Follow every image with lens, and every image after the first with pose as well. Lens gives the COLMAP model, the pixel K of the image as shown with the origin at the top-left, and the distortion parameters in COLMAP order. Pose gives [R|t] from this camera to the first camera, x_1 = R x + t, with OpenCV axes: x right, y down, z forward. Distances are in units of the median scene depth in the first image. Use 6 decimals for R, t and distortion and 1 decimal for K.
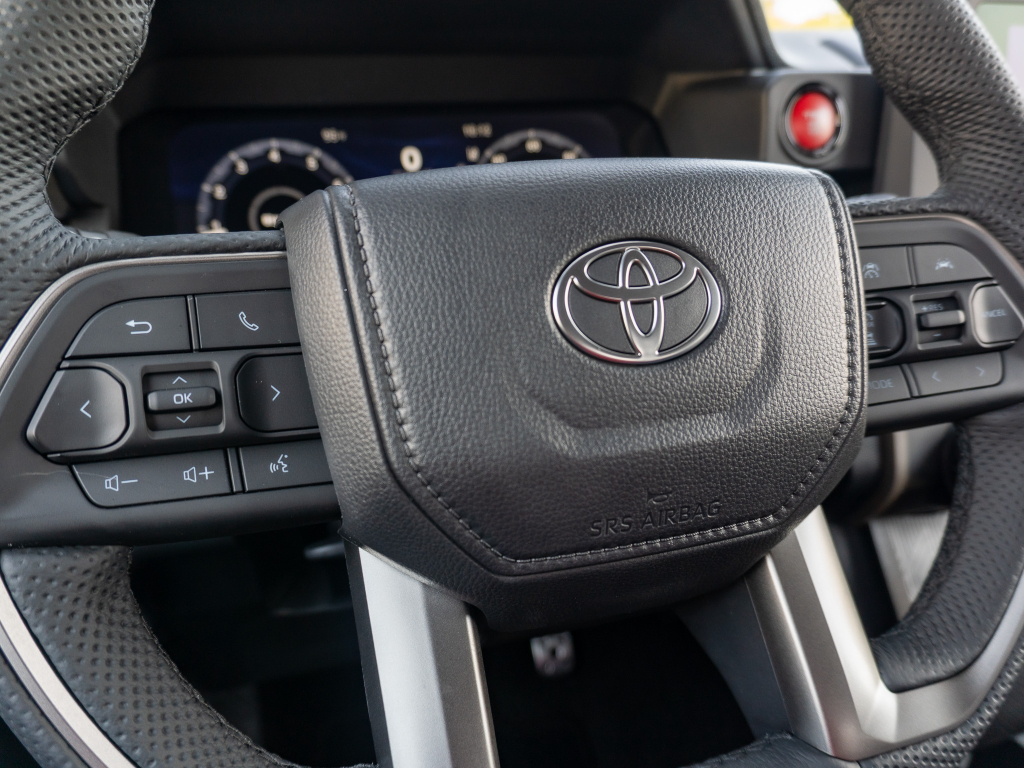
lens RADIAL K [[760.9, 0, 512.0], [0, 760.9, 384.0], [0, 0, 1]] dist [-0.030366, 0.006890]
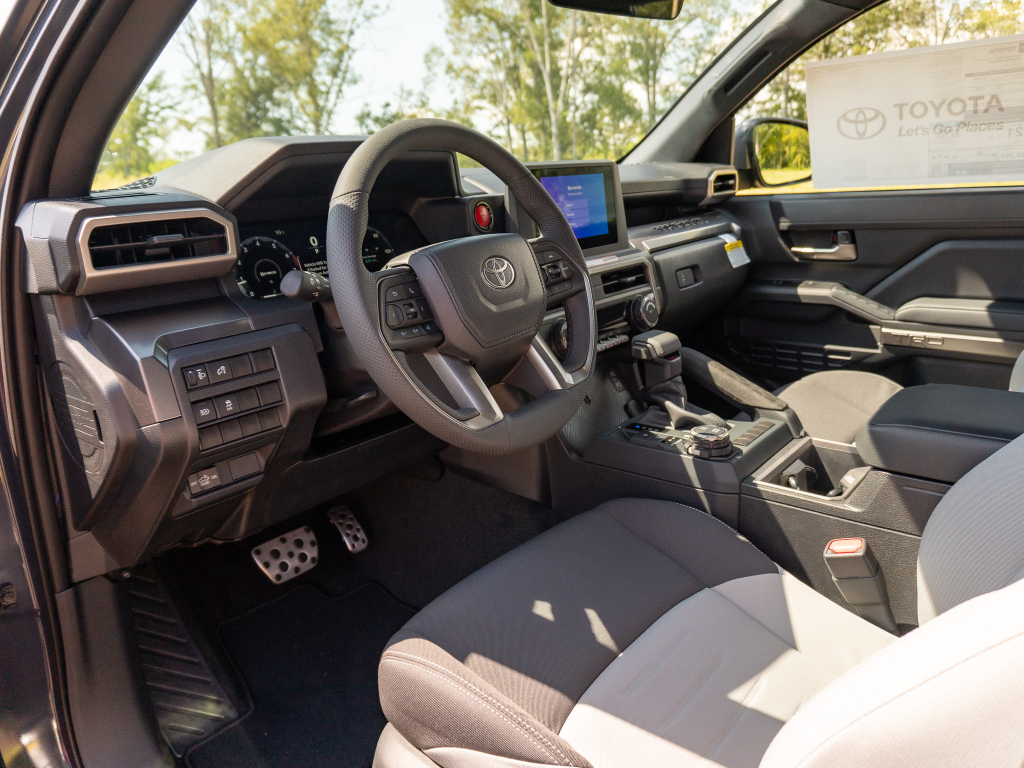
lens RADIAL K [[765.7, 0, 541.0], [0, 765.7, 369.2], [0, 0, 1]] dist [0.001428, 0.000270]
pose [[0.797894, -0.195642, 0.570167, -1.595160], [0.236630, 0.971597, 0.002244, 0.329474], [-0.554411, 0.133128, 0.821526, -1.861126]]
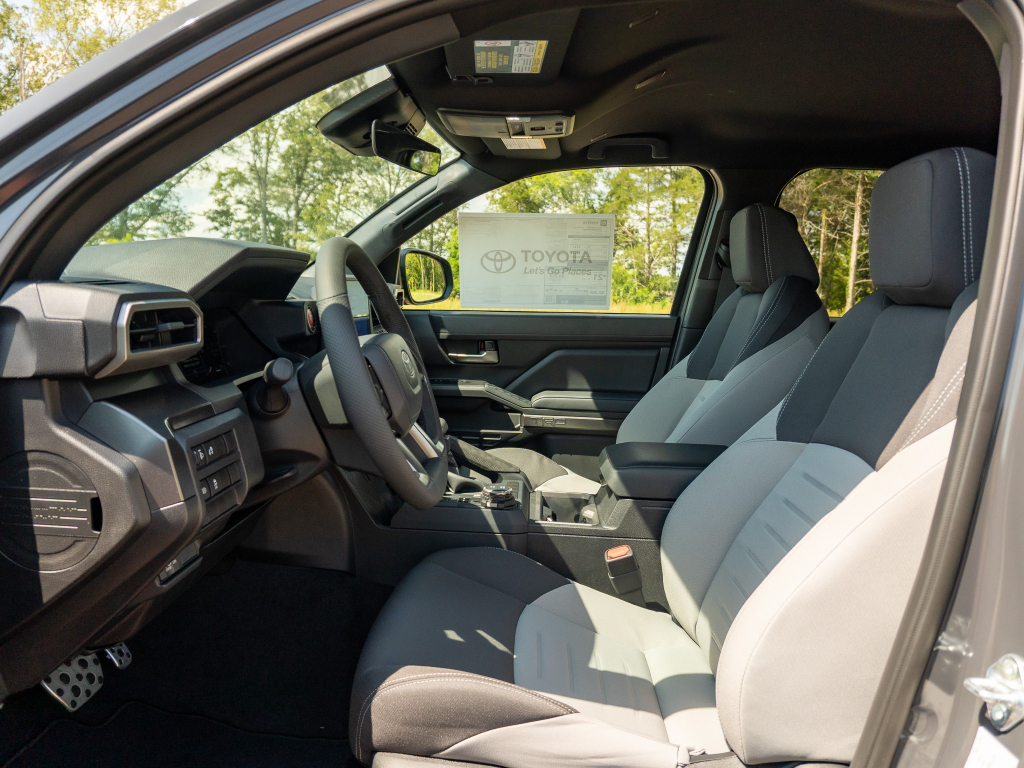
lens RADIAL K [[744.1, 0, 512.0], [0, 744.1, 384.0], [0, 0, 1]] dist [0.006405, 0.006264]
pose [[0.310591, -0.127754, 0.941919, -3.337383], [0.269409, 0.962125, 0.041659, -0.010462], [-0.911566, 0.240822, 0.333245, -0.934252]]
